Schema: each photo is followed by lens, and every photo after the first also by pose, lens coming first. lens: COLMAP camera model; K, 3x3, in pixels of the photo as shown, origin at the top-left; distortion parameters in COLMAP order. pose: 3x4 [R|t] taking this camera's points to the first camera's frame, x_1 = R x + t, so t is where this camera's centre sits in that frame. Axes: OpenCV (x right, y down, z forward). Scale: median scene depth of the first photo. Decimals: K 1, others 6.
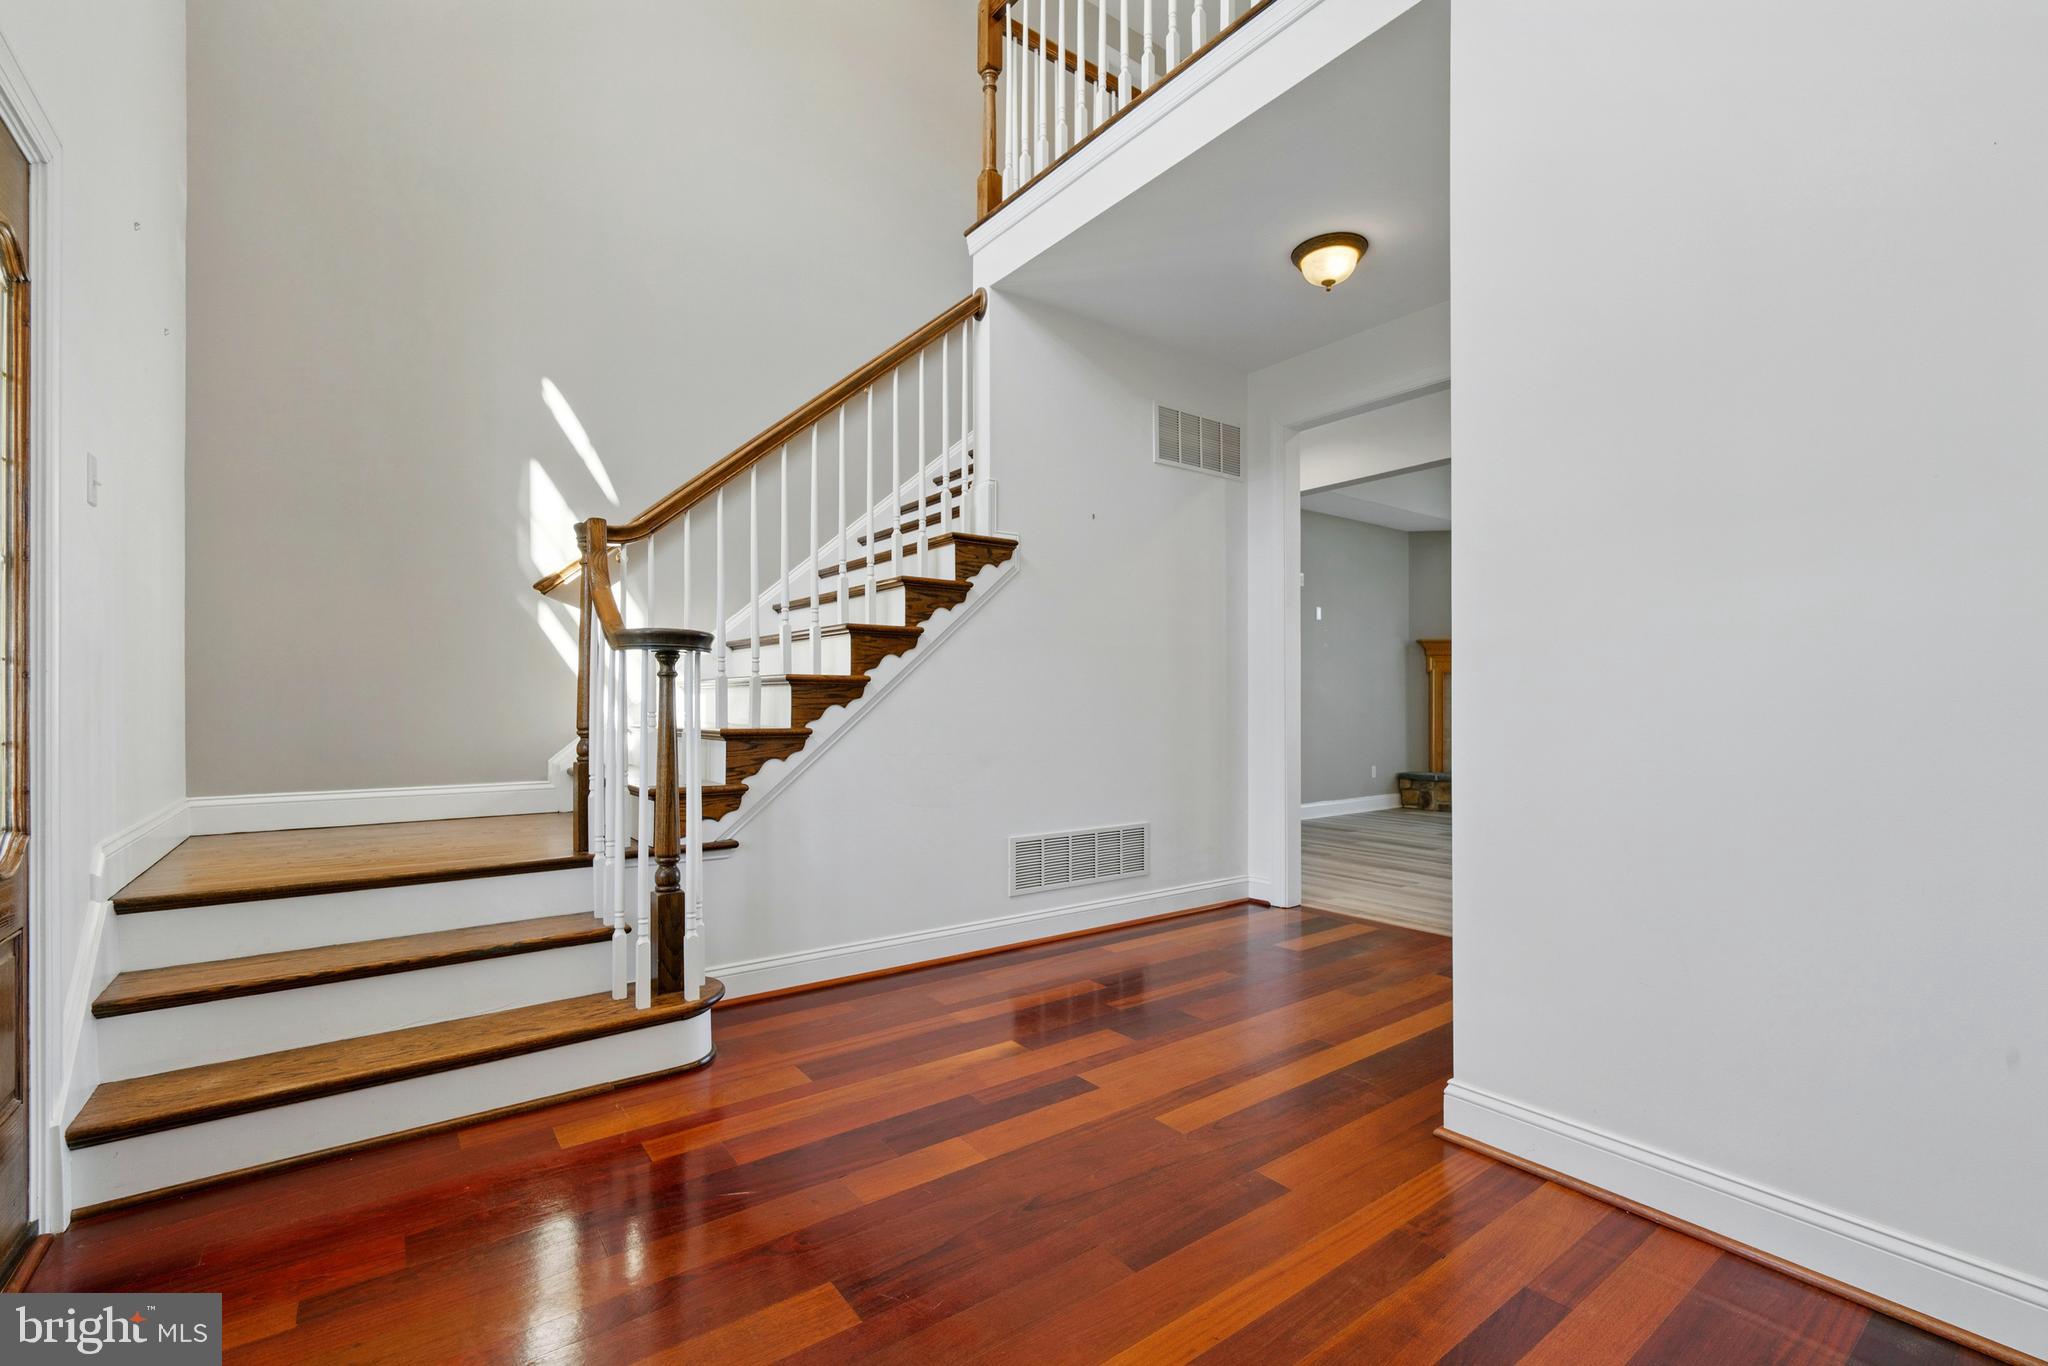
lens RADIAL K [[888.8, 0, 1023.4], [0, 888.8, 700.6], [0, 0, 1]] dist [-0.002188, -0.000194]
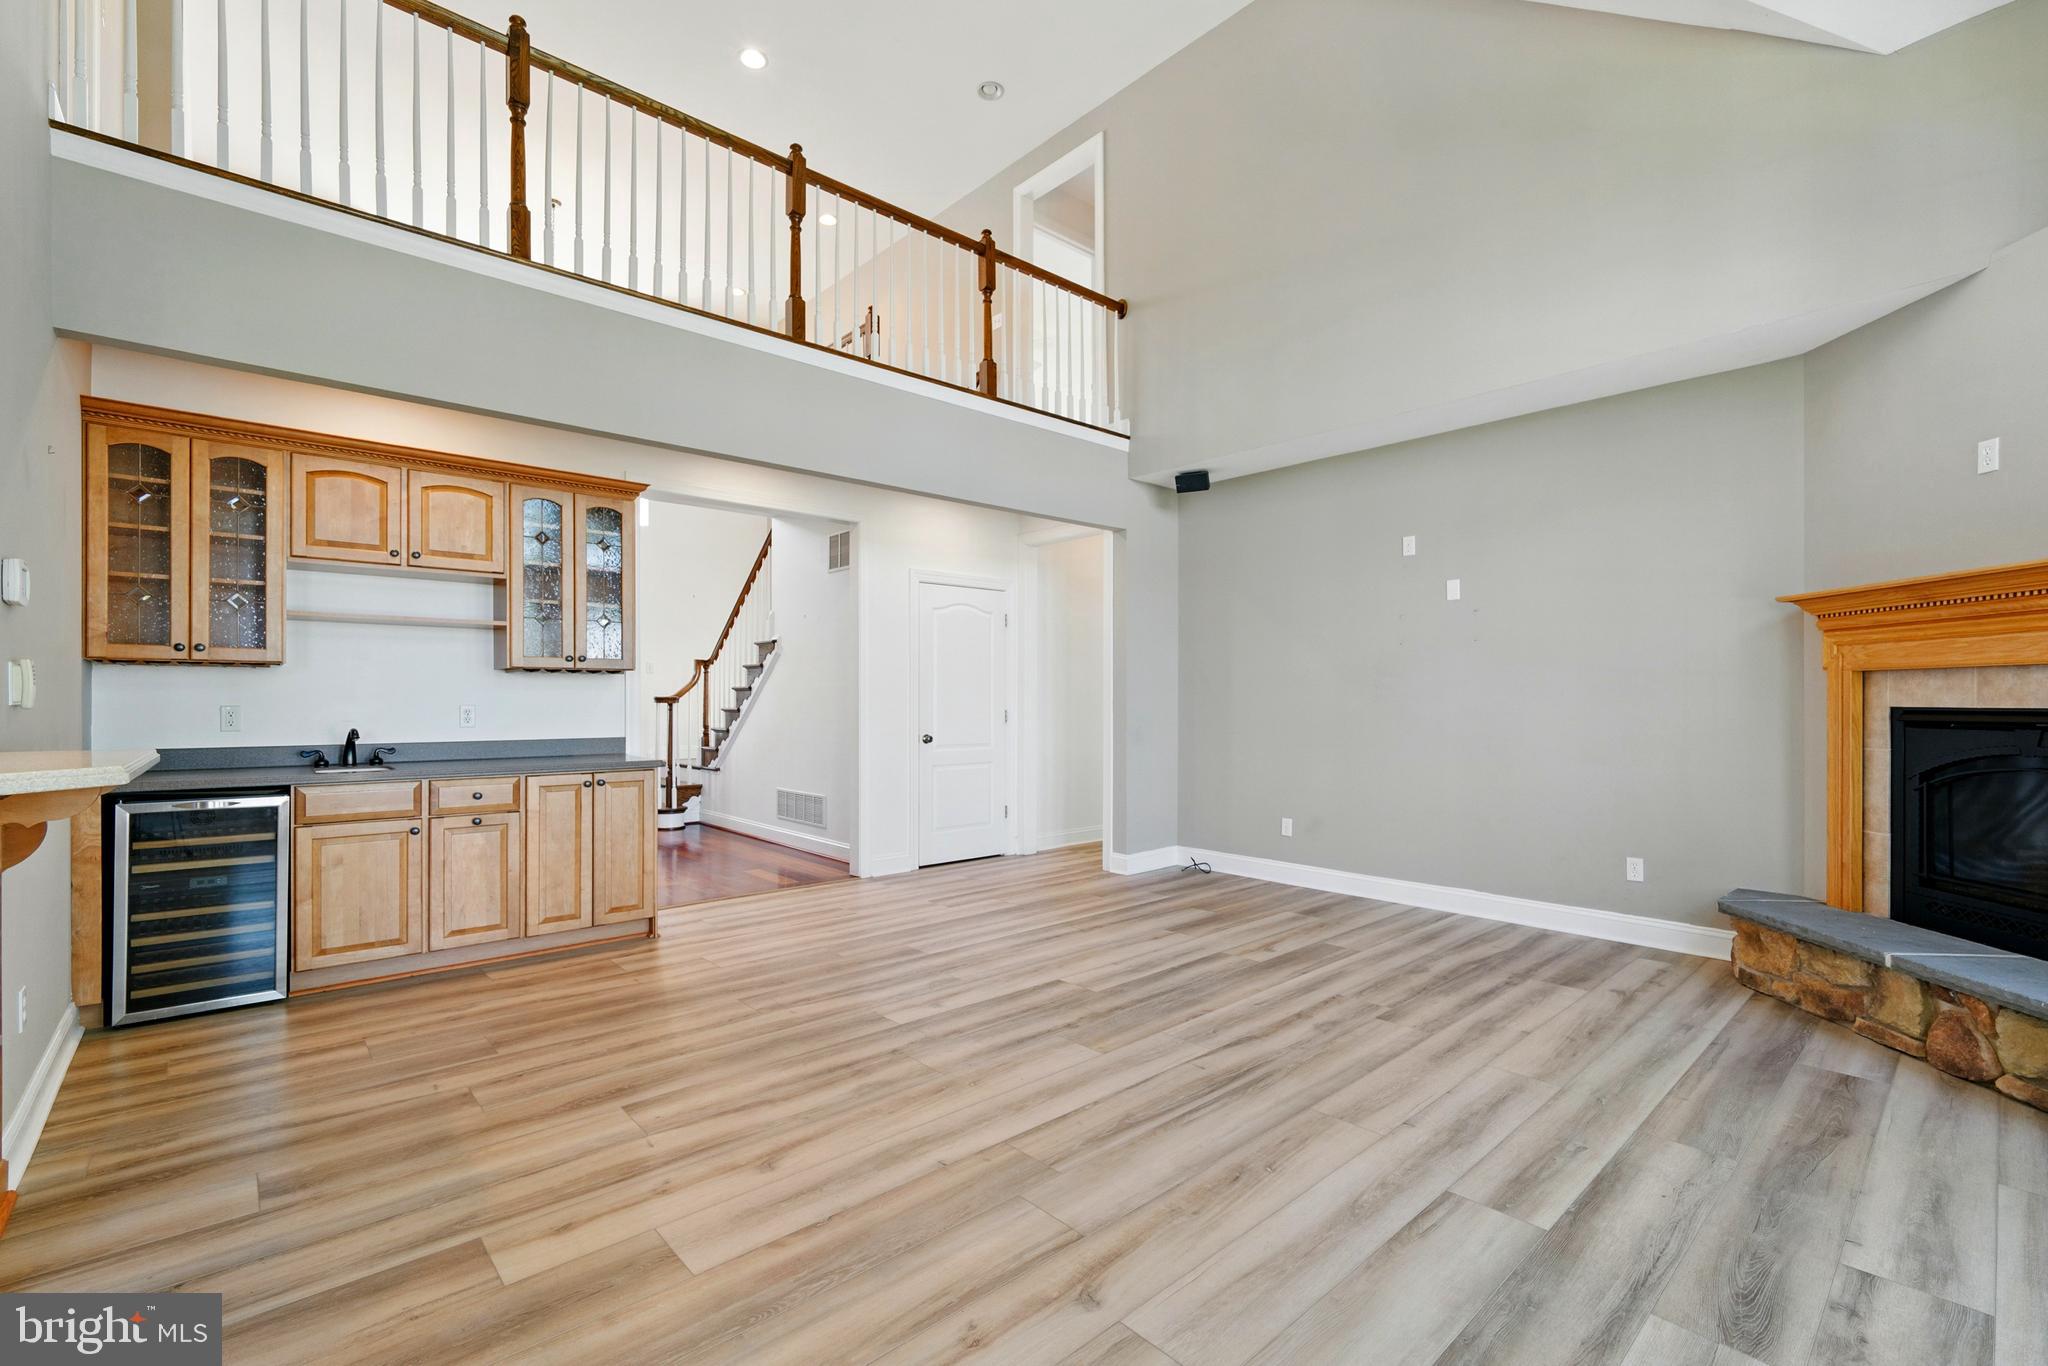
lens RADIAL K [[888.8, 0, 1019.3], [0, 888.8, 694.7], [0, 0, 1]] dist [-0.002188, -0.000194]
pose [[0.081990, -0.002503, -0.996630, 1.830766], [0.002694, 0.999994, -0.002290, -0.044419], [0.996630, -0.002498, 0.081996, 1.248232]]
